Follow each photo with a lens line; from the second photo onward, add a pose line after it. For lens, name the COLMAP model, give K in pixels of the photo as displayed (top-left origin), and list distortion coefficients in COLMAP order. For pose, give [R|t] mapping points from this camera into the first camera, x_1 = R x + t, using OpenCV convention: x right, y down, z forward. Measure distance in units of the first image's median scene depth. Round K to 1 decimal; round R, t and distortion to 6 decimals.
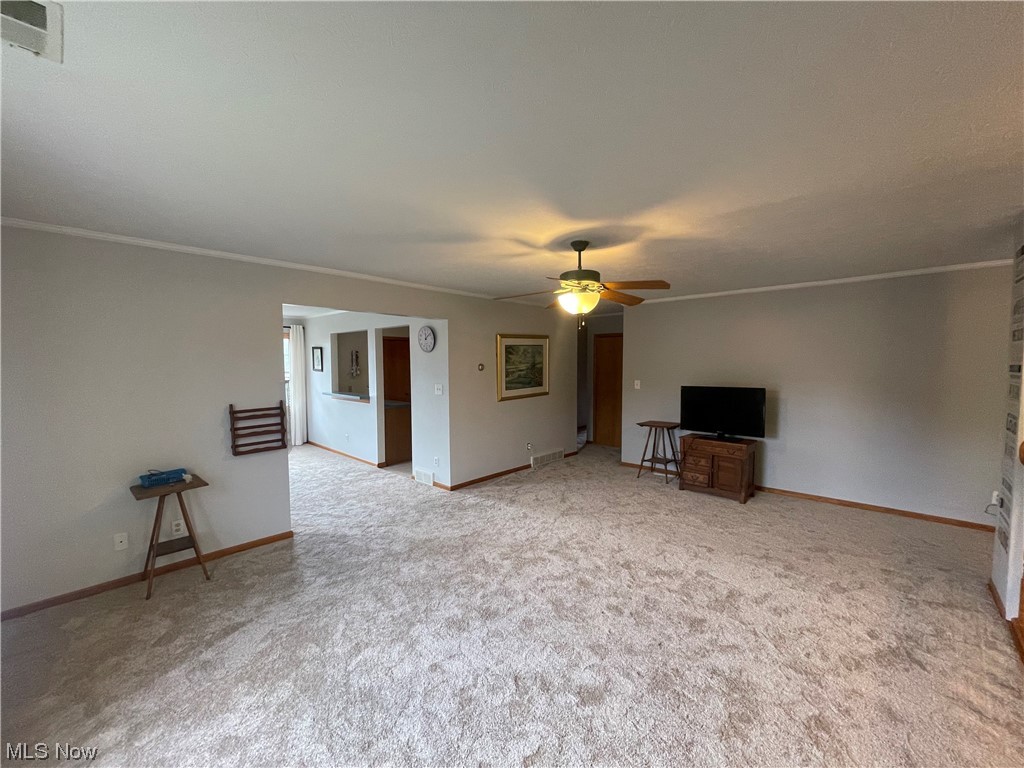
lens RADIAL K [[413.9, 0, 508.1], [0, 413.9, 382.7], [0, 0, 1]] dist [0.000763, -0.000083]
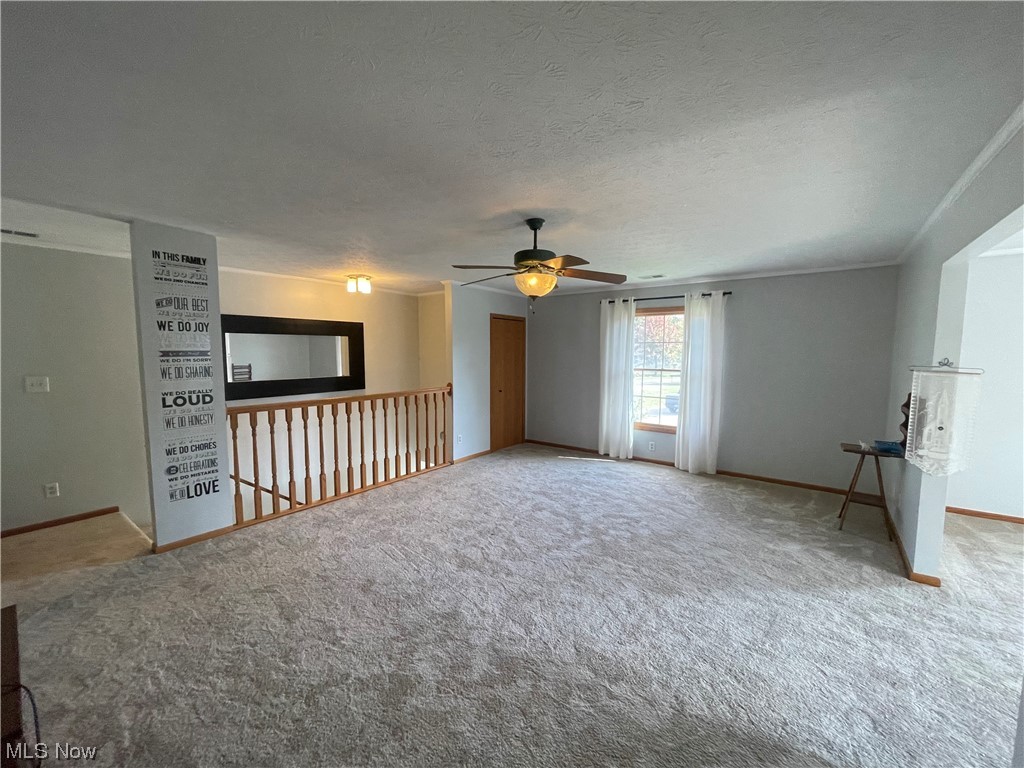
lens RADIAL K [[413.3, 0, 512.0], [0, 413.3, 384.0], [0, 0, 1]] dist [-0.000219, -0.000043]
pose [[-0.993760, 0.011359, -0.110959, 0.221111], [-0.003404, 0.991250, 0.131957, -0.061114], [0.111487, 0.131511, -0.985026, 1.301060]]
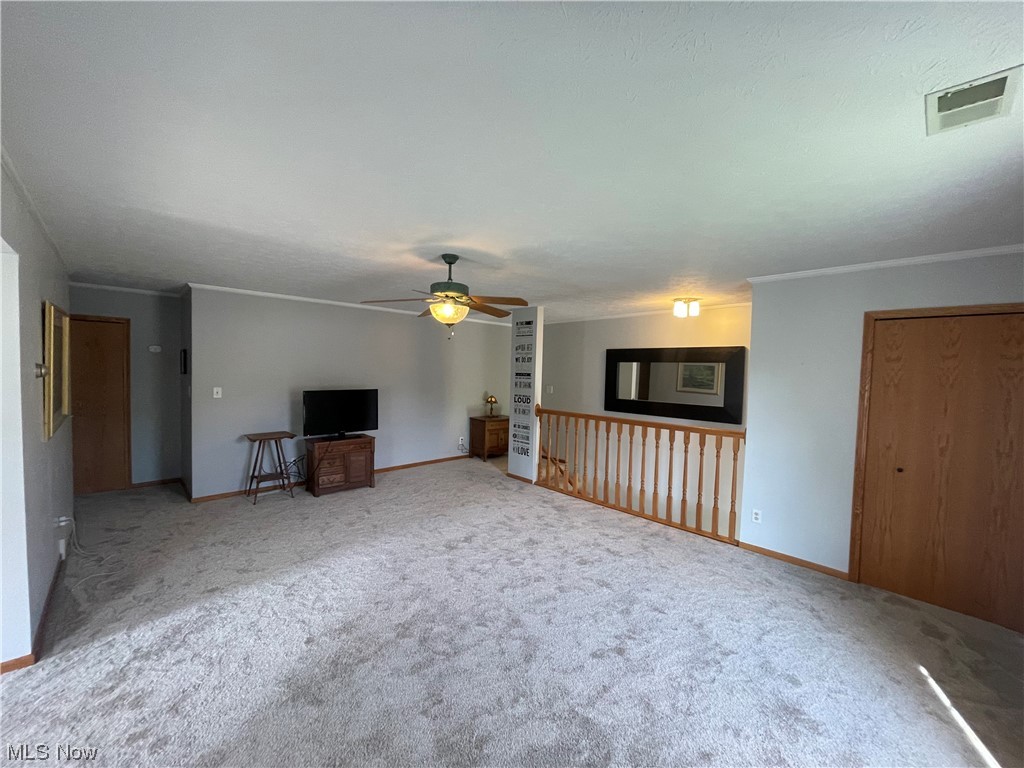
lens RADIAL K [[413.3, 0, 512.0], [0, 413.3, 384.0], [0, 0, 1]] dist [-0.000219, -0.000043]
pose [[0.051360, -0.031062, 0.998197, -0.573568], [0.024077, 0.999264, 0.029857, -0.028453], [-0.998390, 0.022500, 0.052071, 0.527182]]
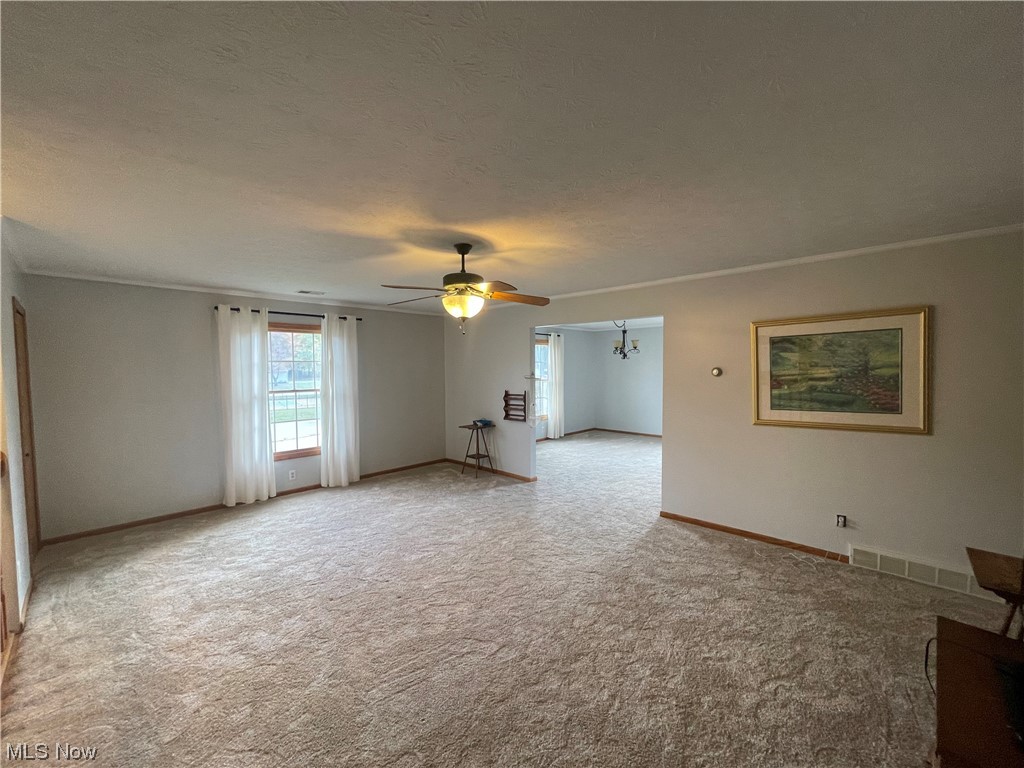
lens RADIAL K [[410.1, 0, 512.0], [0, 410.1, 384.0], [0, 0, 1]] dist [0.000901, 0.000113]
pose [[-0.012868, 0.046472, -0.998837, 0.763634], [-0.043050, 0.997967, 0.046986, -0.039996], [0.998990, 0.043605, -0.010841, 0.753127]]
